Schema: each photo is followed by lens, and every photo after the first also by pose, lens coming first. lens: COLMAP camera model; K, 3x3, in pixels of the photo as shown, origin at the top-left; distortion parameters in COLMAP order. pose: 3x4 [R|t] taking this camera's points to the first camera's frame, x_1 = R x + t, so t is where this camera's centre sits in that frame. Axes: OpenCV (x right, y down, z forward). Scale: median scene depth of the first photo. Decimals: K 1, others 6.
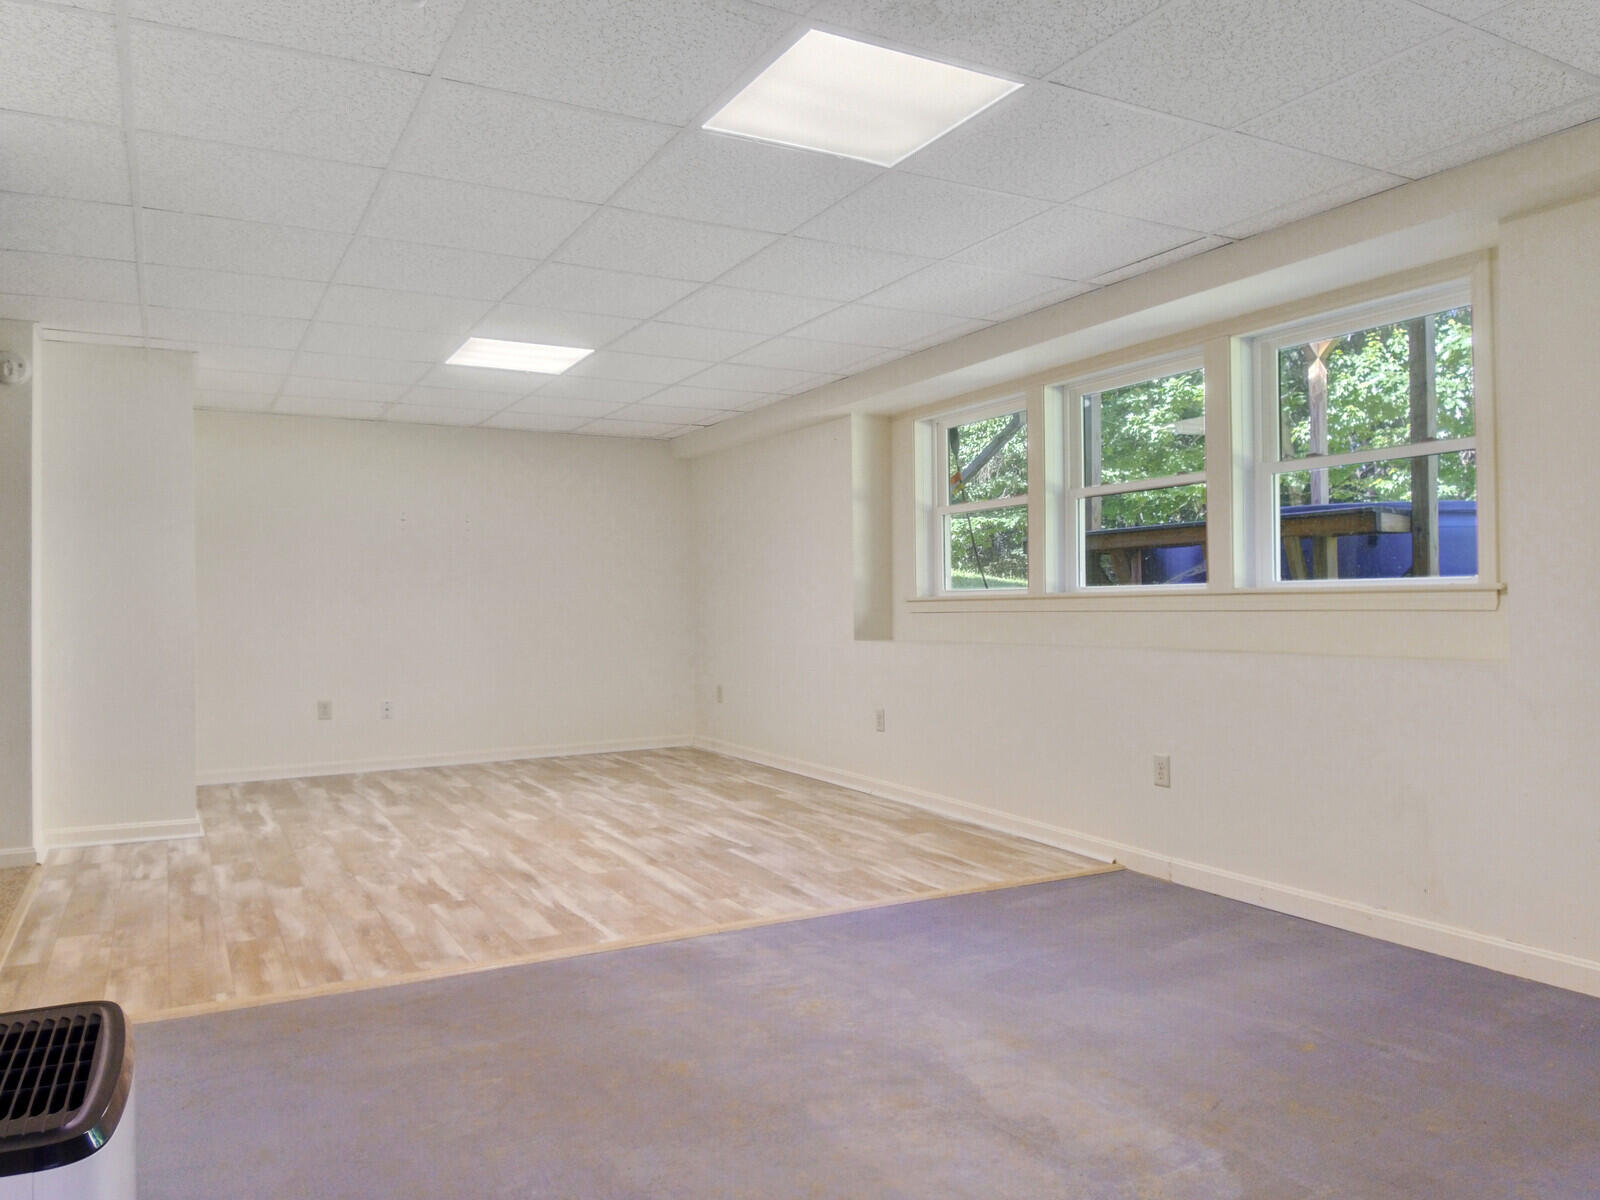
lens RADIAL K [[1167.6, 0, 807.4], [0, 1167.6, 609.2], [0, 0, 1]] dist [0.027823, -0.063371]
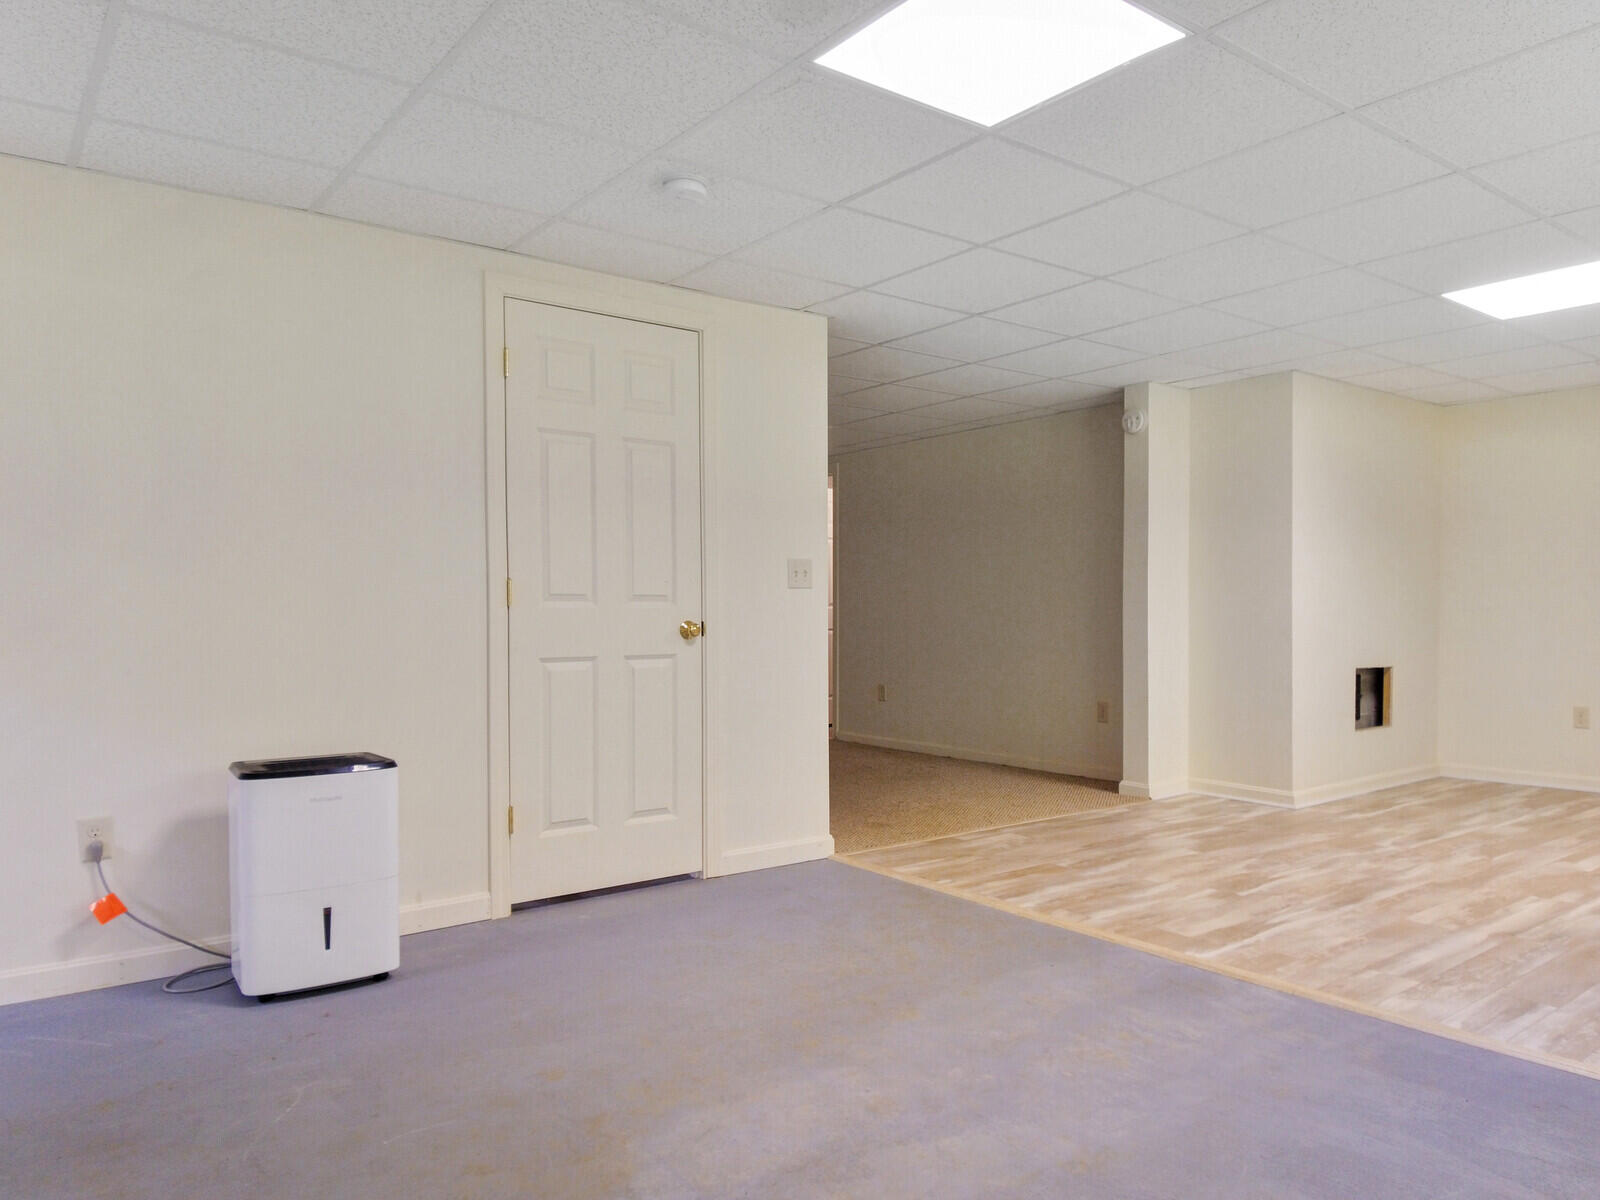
lens RADIAL K [[1167.6, 0, 807.4], [0, 1167.6, 609.2], [0, 0, 1]] dist [0.027823, -0.063371]
pose [[0.127426, 0.013622, -0.991755, 0.728656], [-0.006095, 0.999898, 0.012950, -0.008397], [0.991829, 0.004395, 0.127496, 0.562579]]
